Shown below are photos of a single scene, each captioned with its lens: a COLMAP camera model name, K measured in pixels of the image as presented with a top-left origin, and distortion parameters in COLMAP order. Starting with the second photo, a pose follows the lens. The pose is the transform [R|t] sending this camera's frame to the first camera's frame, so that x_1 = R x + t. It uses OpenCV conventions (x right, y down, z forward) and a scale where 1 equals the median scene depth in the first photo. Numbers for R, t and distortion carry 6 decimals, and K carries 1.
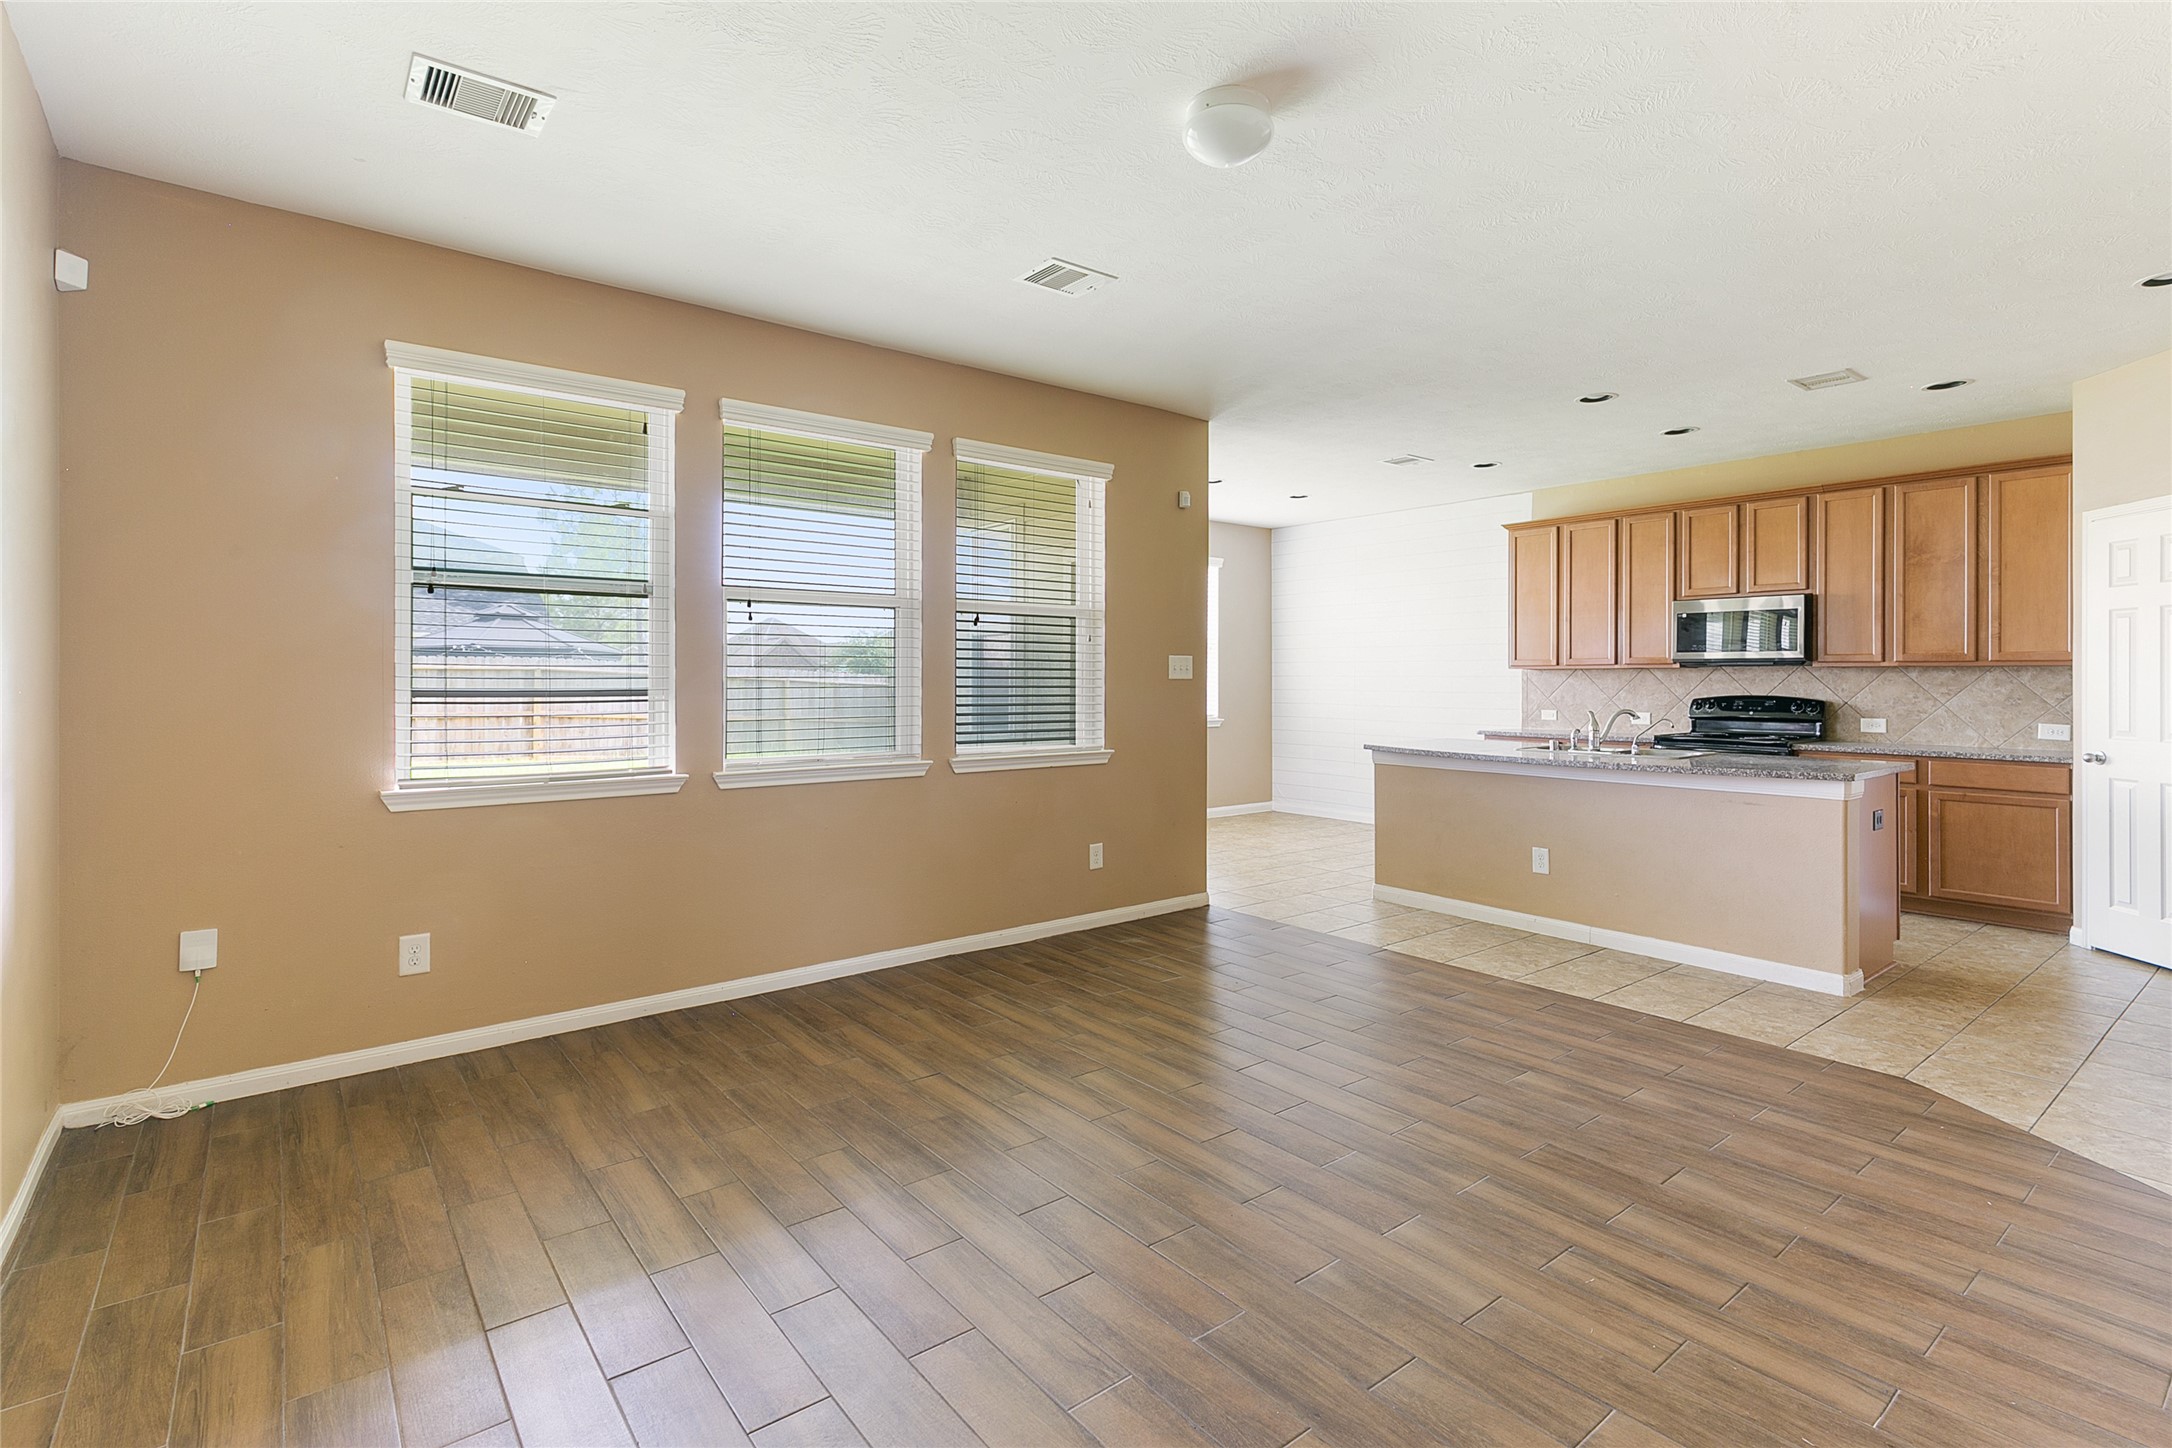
lens RADIAL K [[1019.5, 0, 1095.1], [0, 1019.5, 679.6], [0, 0, 1]] dist [0.013483, -0.000658]
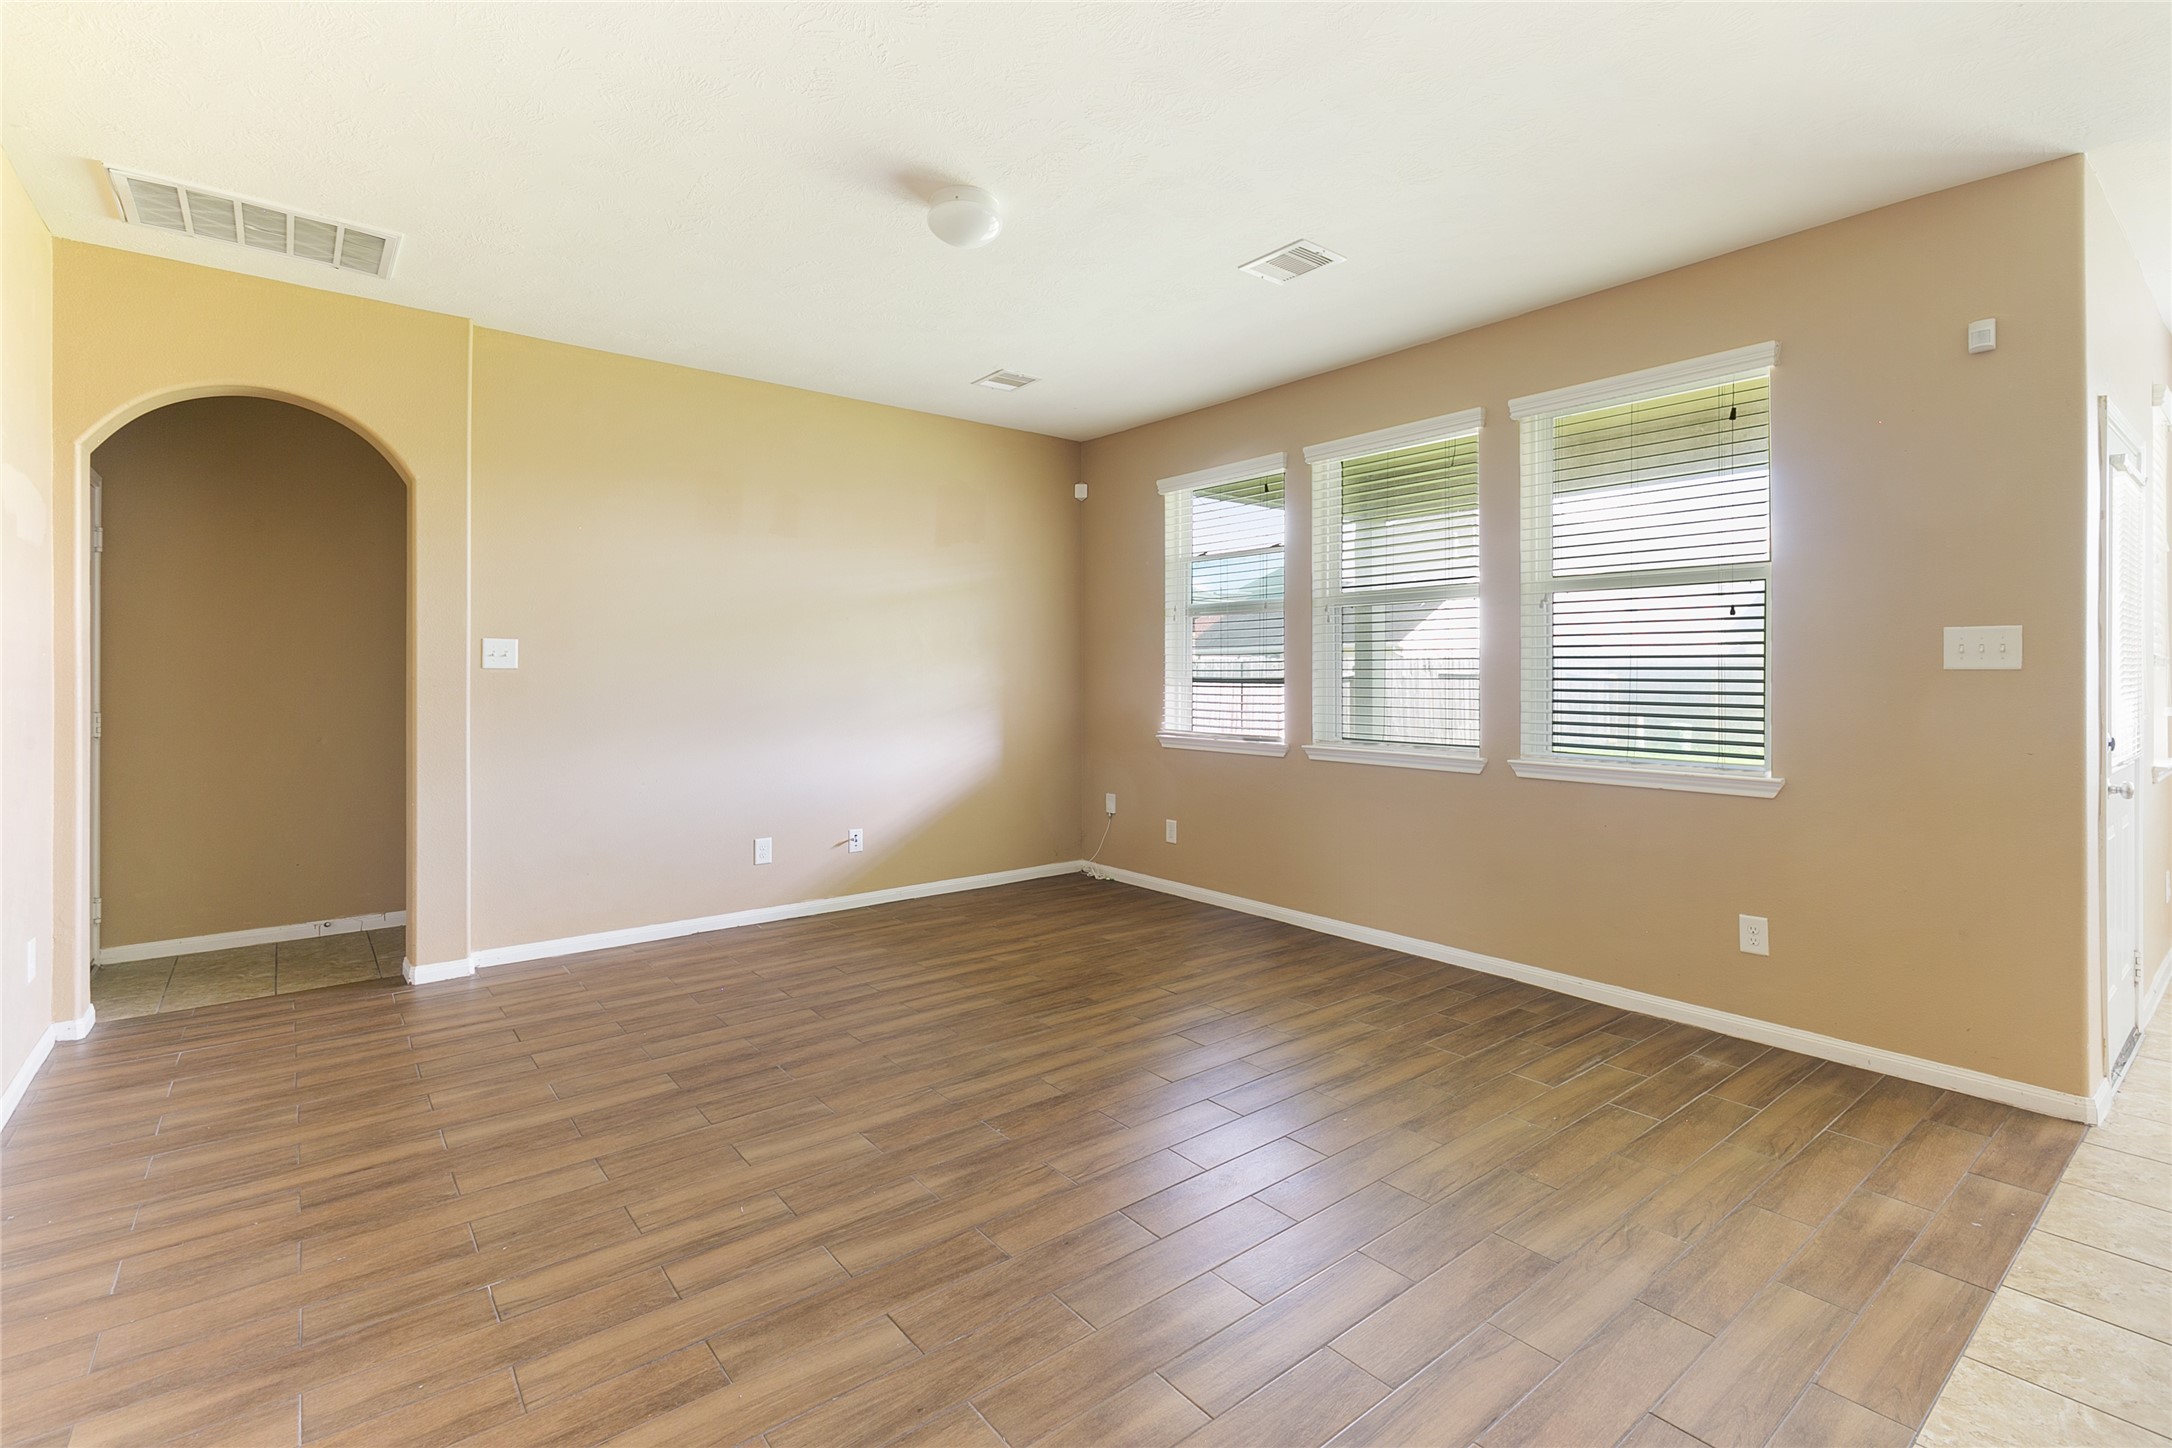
lens RADIAL K [[993.2, 0, 1118.8], [0, 993.2, 661.6], [0, 0, 1]] dist [0.006310, -0.000074]
pose [[0.016931, -0.014588, -0.999750, 1.001437], [-0.001898, 0.999891, -0.014622, 0.008303], [0.999855, 0.002145, 0.016901, 0.886129]]
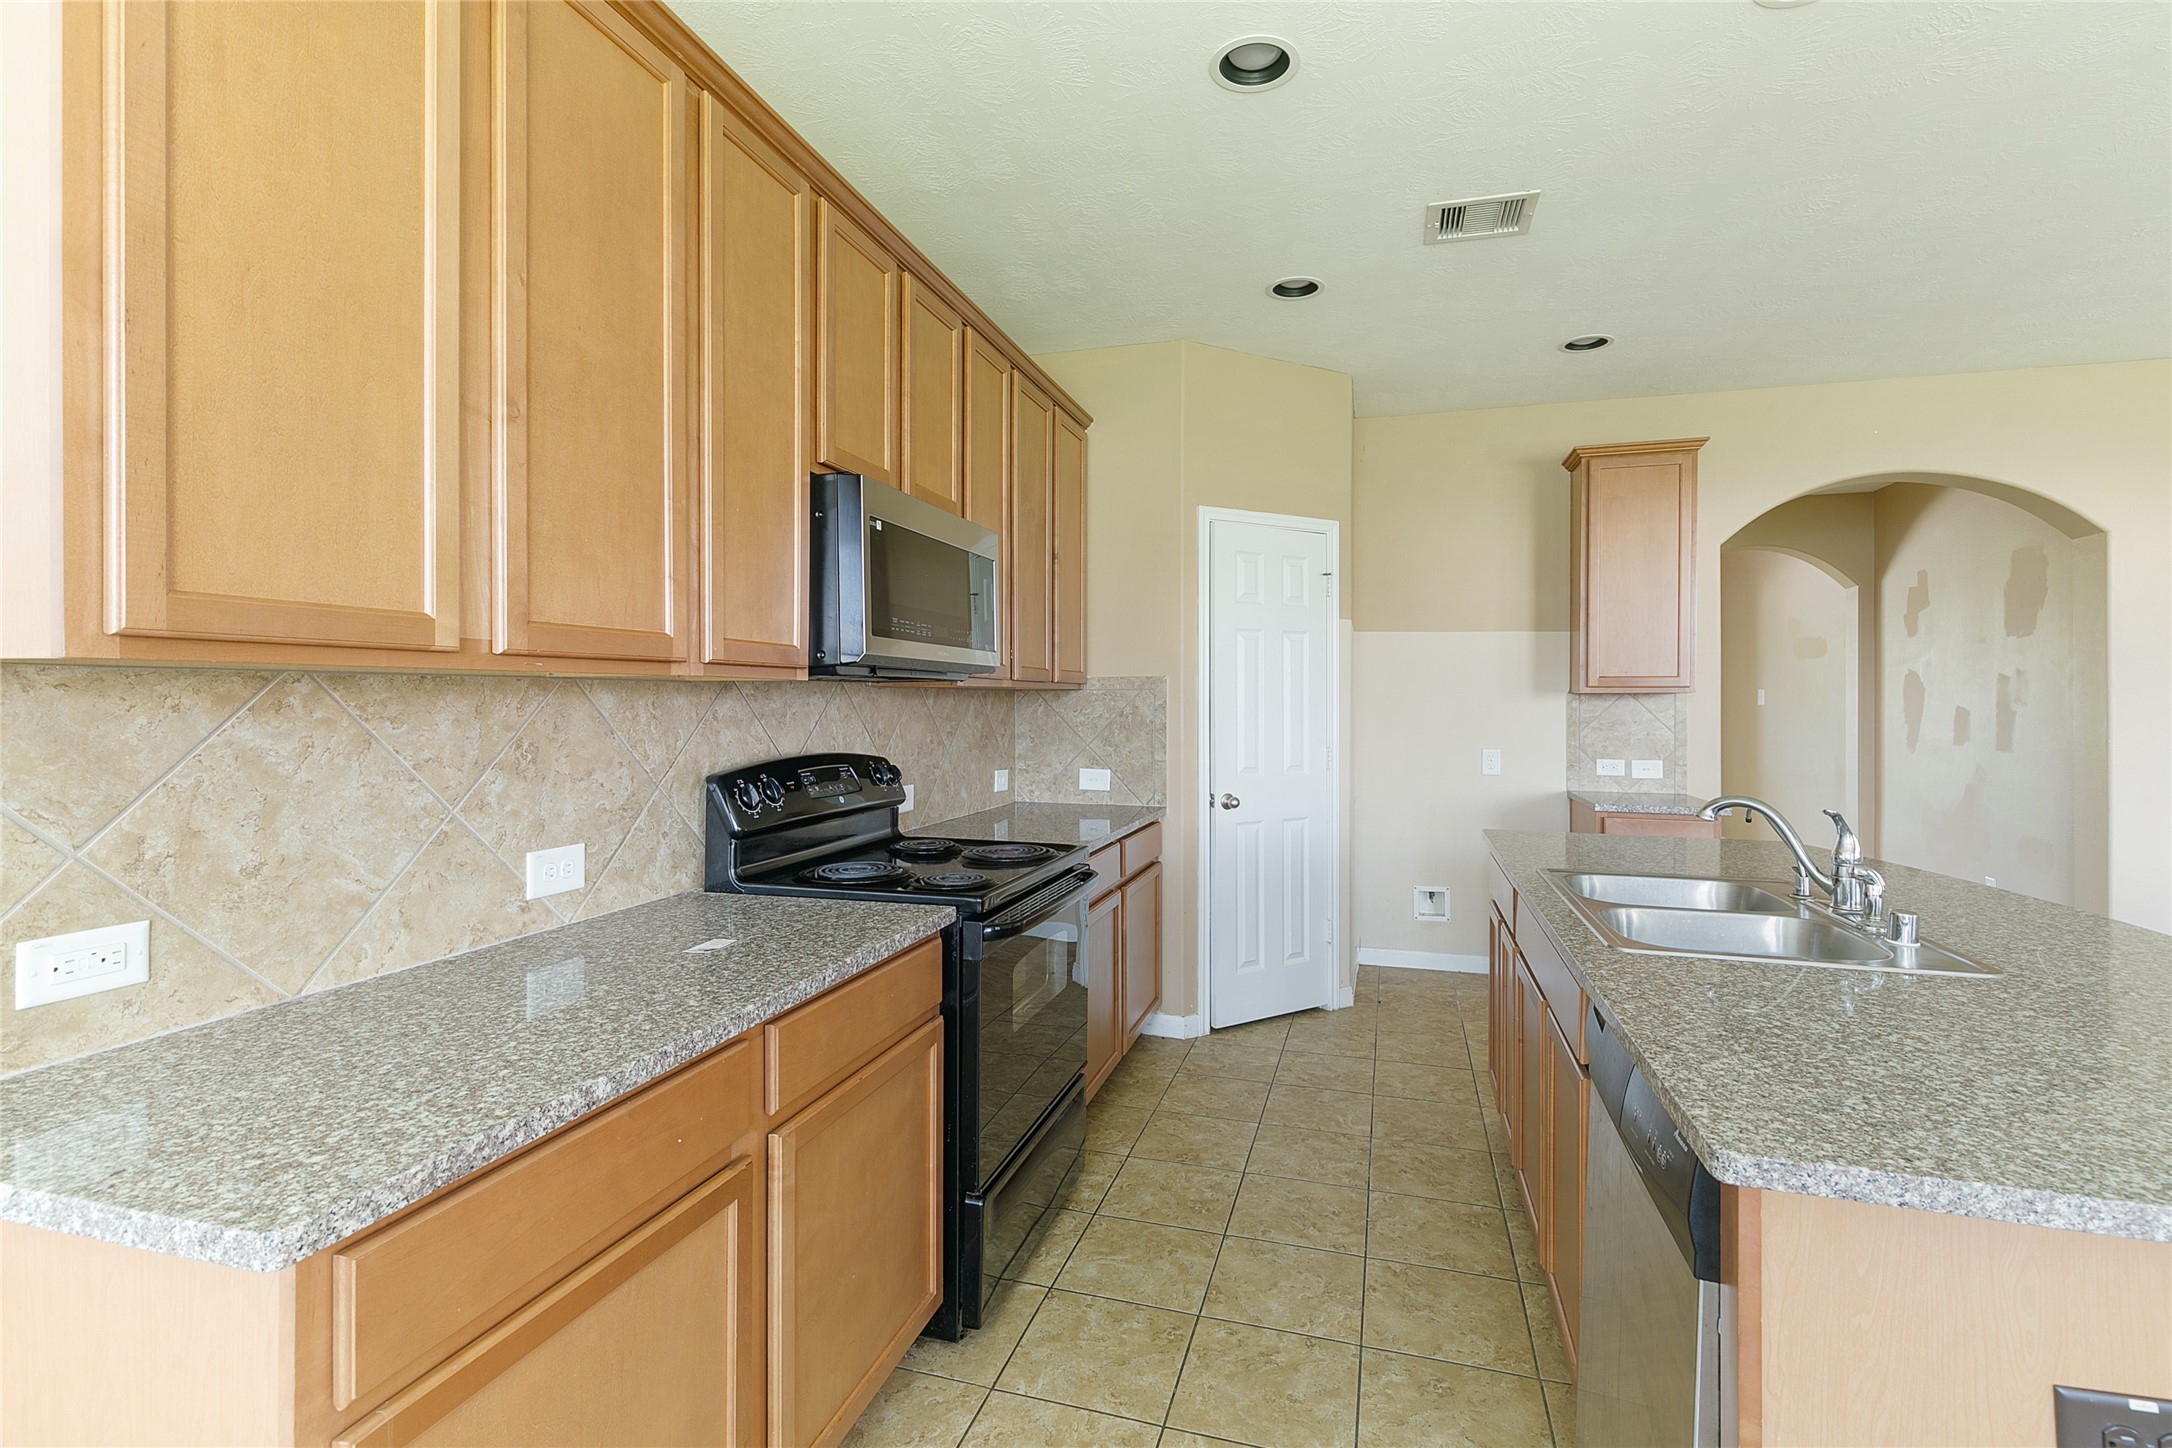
lens RADIAL K [[966.2, 0, 1089.4], [0, 966.2, 698.4], [0, 0, 1]] dist [0.005631, -0.000727]
pose [[-0.566974, -0.002968, 0.823730, 0.533173], [-0.002578, 0.999995, 0.001829, -0.014608], [-0.823731, -0.001087, -0.566979, 2.189988]]
